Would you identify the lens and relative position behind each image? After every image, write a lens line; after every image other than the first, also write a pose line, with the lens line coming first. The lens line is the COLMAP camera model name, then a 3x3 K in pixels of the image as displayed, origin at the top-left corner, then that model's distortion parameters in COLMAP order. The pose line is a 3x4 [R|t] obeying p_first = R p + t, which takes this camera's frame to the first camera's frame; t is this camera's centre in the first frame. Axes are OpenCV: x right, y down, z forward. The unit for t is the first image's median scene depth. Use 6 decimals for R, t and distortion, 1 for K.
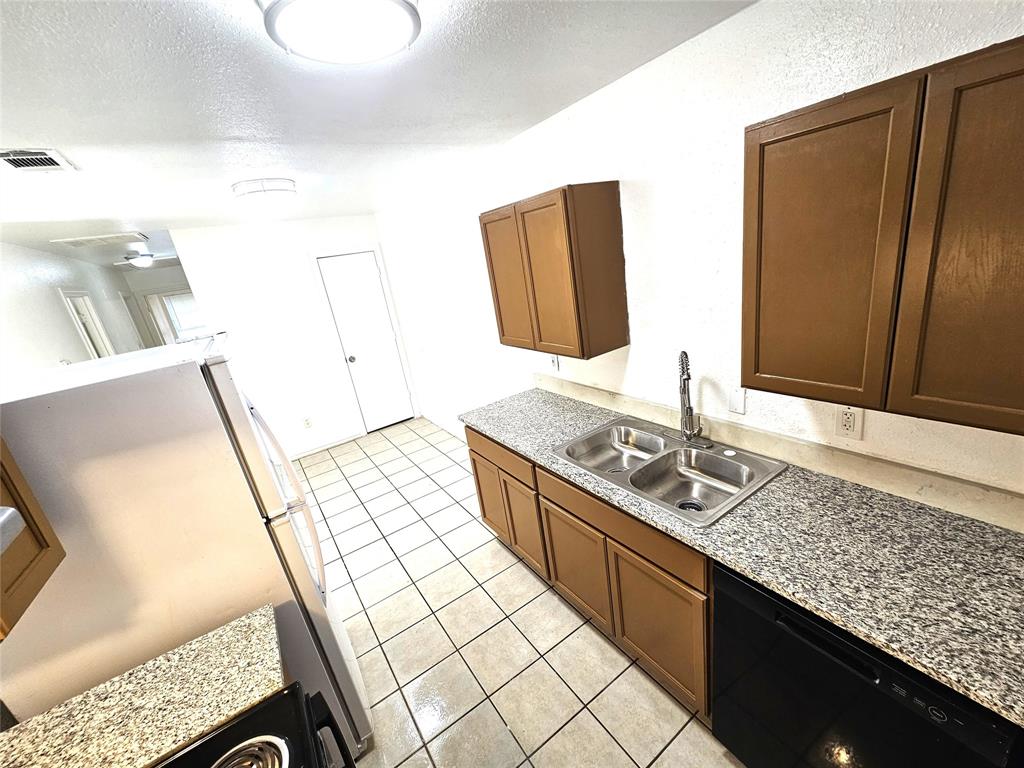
lens RADIAL K [[422.3, 0, 514.4], [0, 422.3, 387.9], [0, 0, 1]] dist [-0.001298, 0.000747]
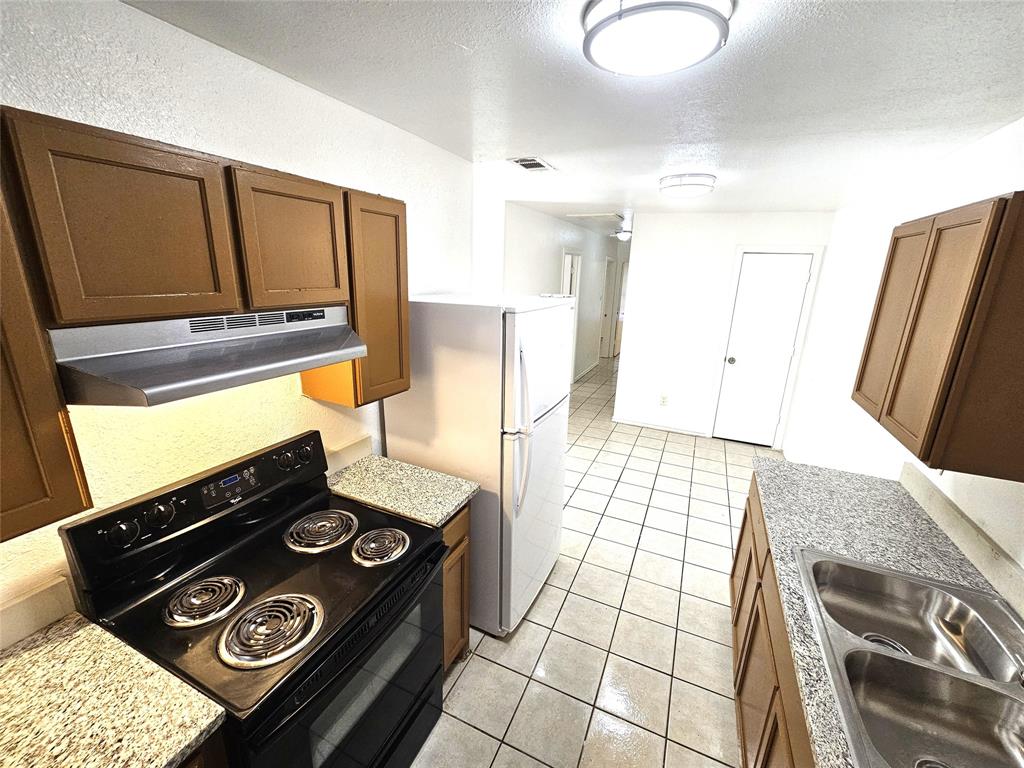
lens RADIAL K [[422.3, 0, 515.3], [0, 422.3, 386.7], [0, 0, 1]] dist [-0.001298, 0.000747]
pose [[0.520958, 0.385622, -0.761511, 0.226514], [-0.369793, 0.906029, 0.205826, -0.061055], [0.769322, 0.174374, 0.614603, 0.088188]]
